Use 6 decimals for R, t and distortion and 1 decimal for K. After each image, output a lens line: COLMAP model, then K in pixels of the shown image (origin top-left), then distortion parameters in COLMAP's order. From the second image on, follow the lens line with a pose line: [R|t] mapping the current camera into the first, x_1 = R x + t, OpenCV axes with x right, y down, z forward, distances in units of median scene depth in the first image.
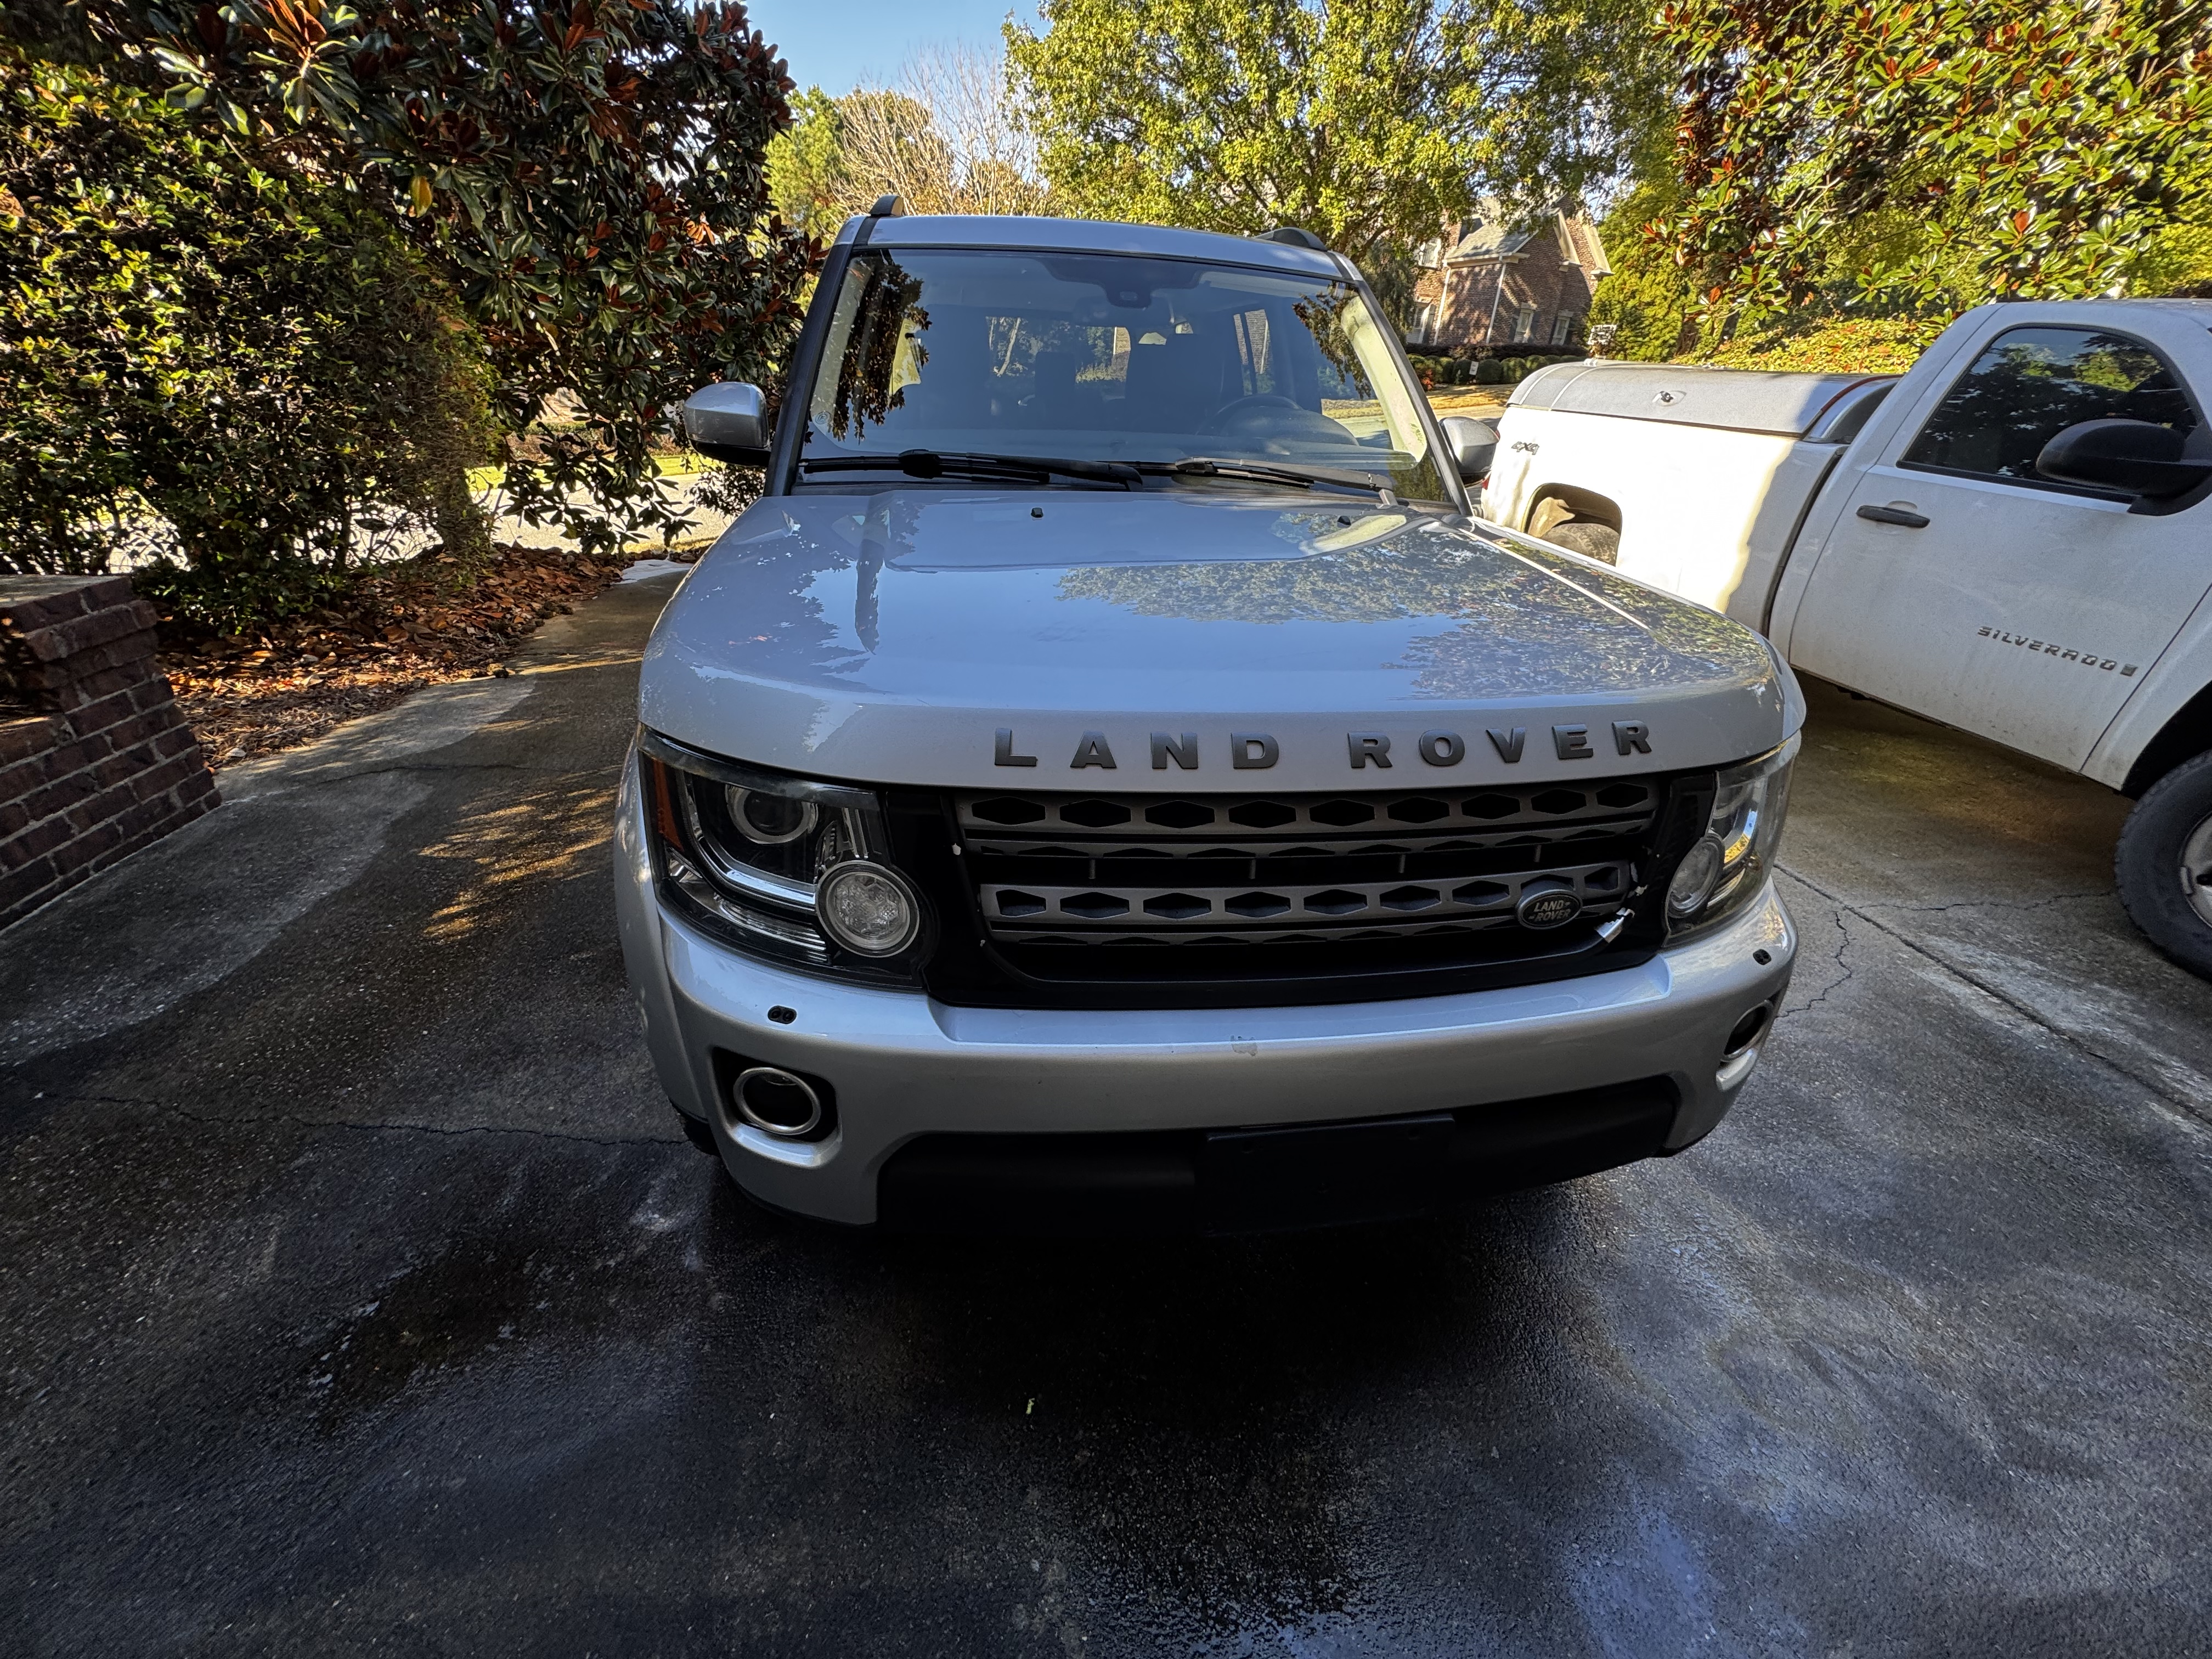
lens RADIAL K [[887.4, 0, 1106.0], [0, 887.4, 829.5], [0, 0, 1]] dist [-0.001320, -0.000386]
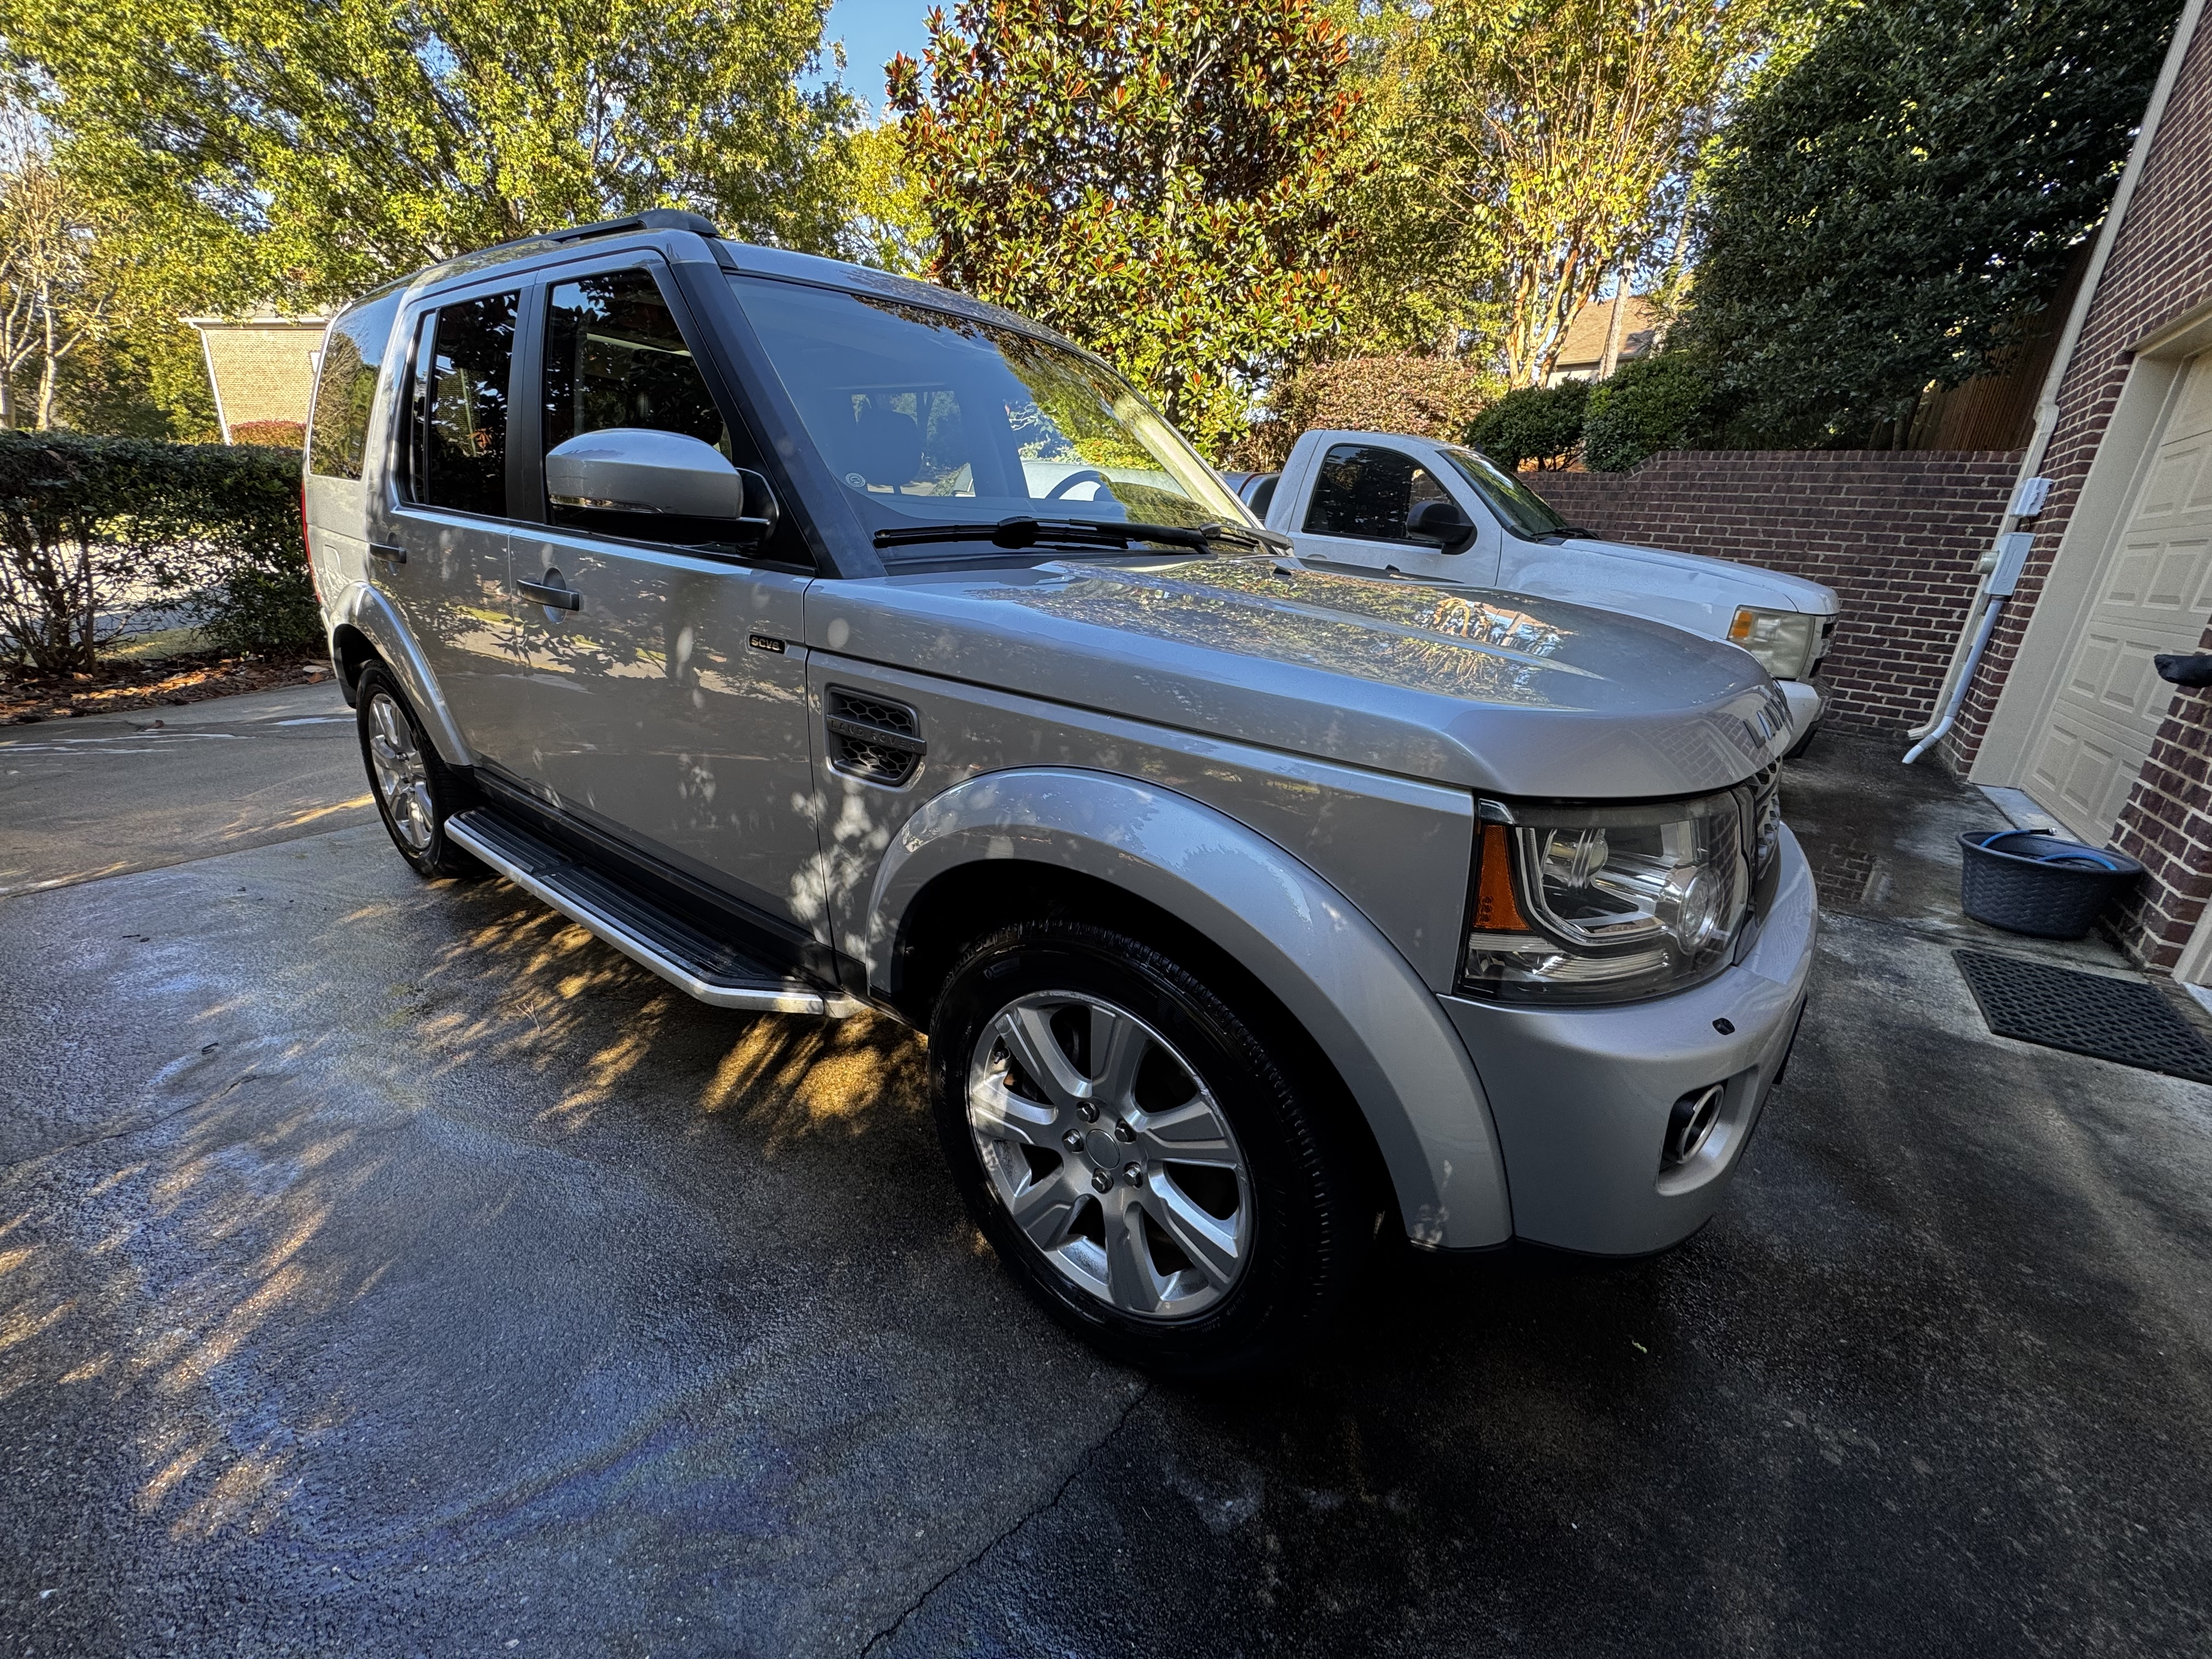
lens RADIAL K [[887.6, 0, 1106.0], [0, 887.6, 829.5], [0, 0, 1]] dist [-0.001482, -0.000314]
pose [[0.707665, -0.238757, 0.664985, -0.680171], [0.296548, 0.954631, 0.027172, -0.113237], [-0.641303, 0.177971, 0.746362, 0.294504]]
